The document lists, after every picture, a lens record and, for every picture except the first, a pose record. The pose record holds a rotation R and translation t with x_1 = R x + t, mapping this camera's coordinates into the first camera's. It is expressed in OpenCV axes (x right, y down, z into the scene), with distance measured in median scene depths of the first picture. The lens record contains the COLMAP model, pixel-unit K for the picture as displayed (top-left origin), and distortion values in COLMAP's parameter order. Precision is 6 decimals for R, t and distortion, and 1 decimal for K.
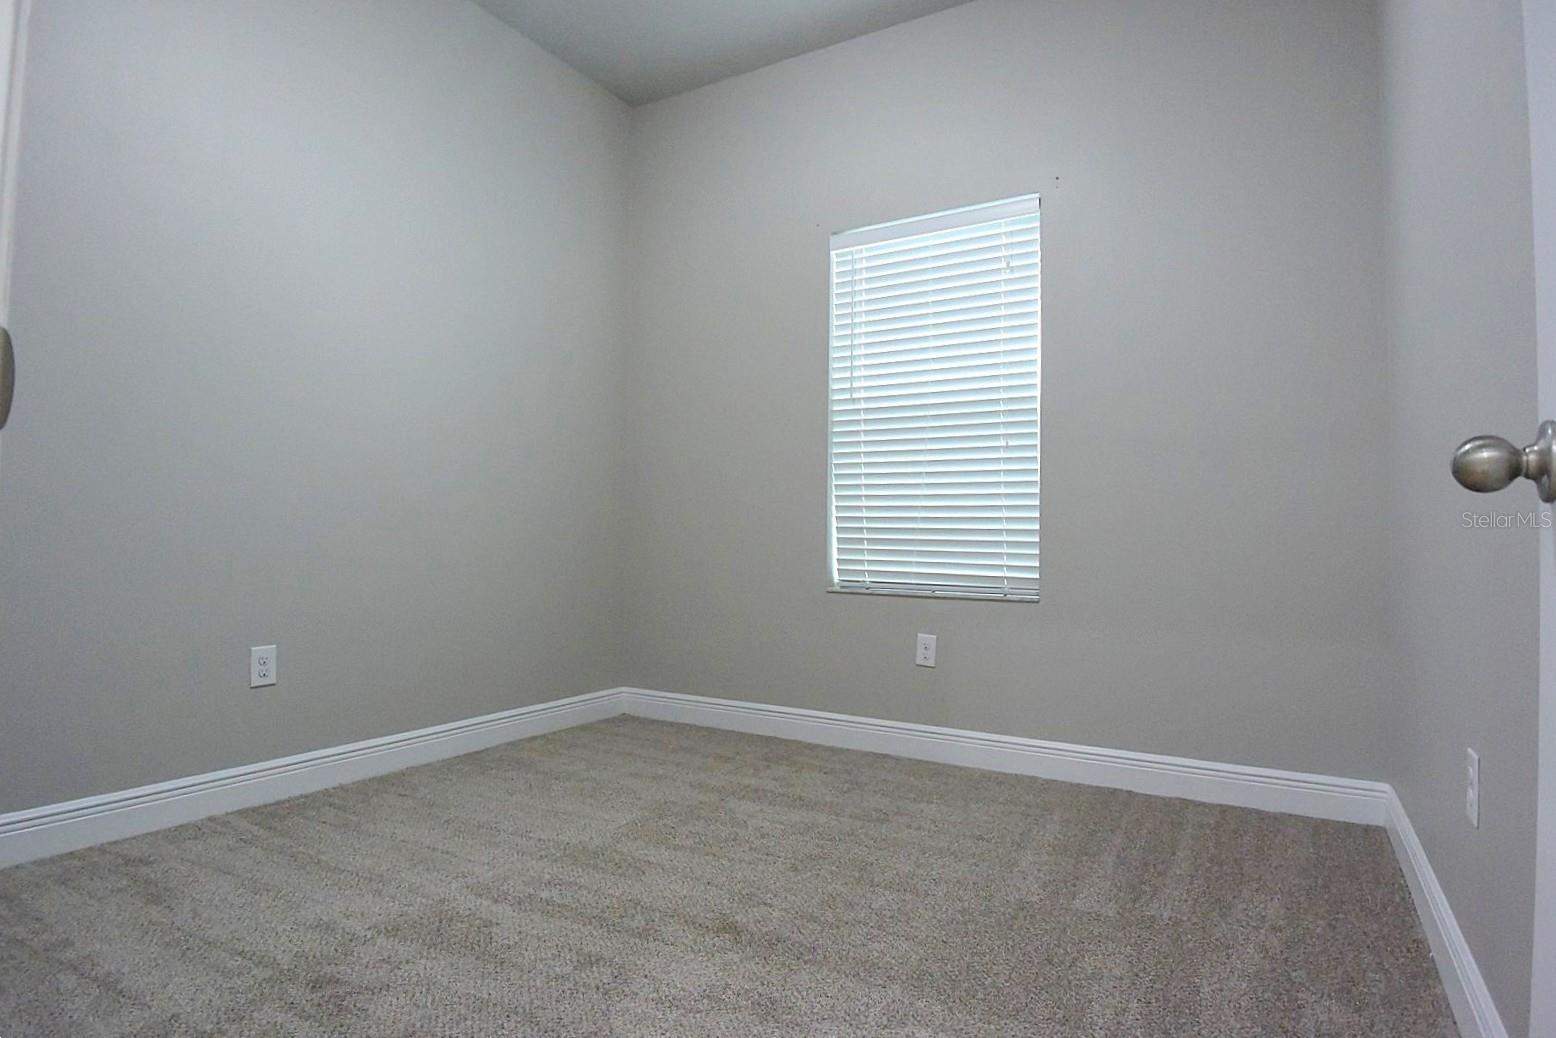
lens RADIAL K [[824.1, 0, 786.7], [0, 824.1, 519.8], [0, 0, 1]] dist [0.001039, -0.025447]
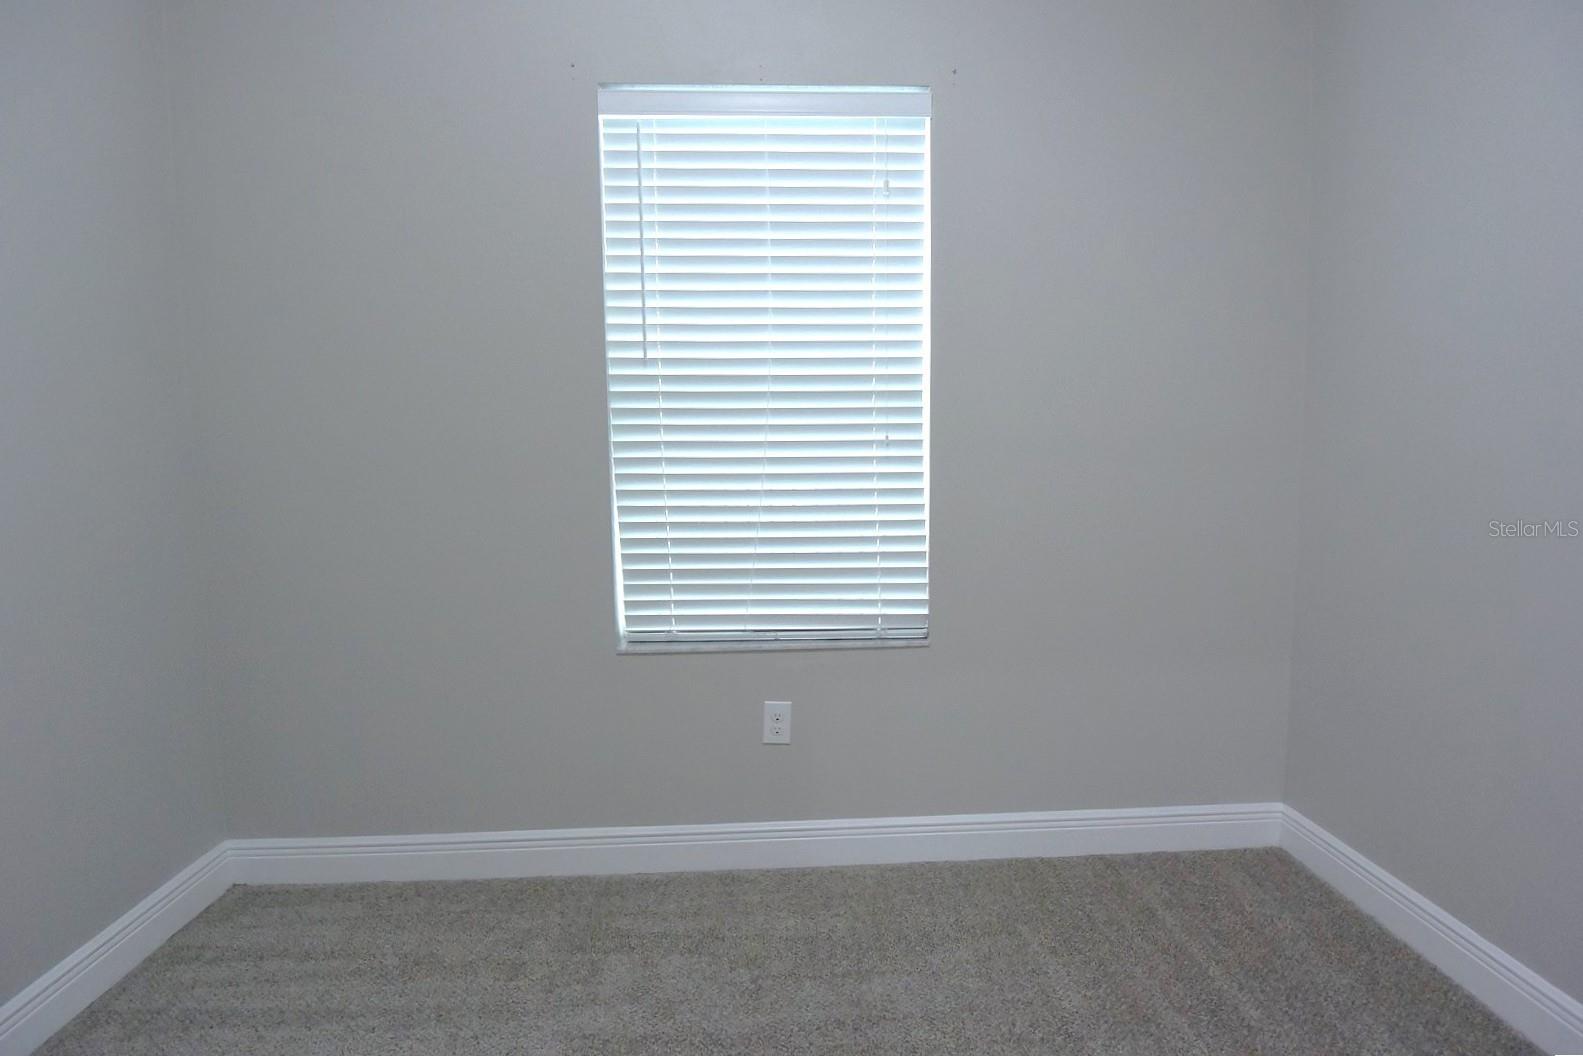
lens RADIAL K [[815.8, 0, 791.5], [0, 815.8, 528.0], [0, 0, 1]] dist [-0.016404, 0.000142]
pose [[0.834054, -0.078878, 0.546015, -0.193557], [0.012160, 0.992114, 0.124747, -0.098138], [-0.551549, -0.097406, 0.828436, 0.410064]]
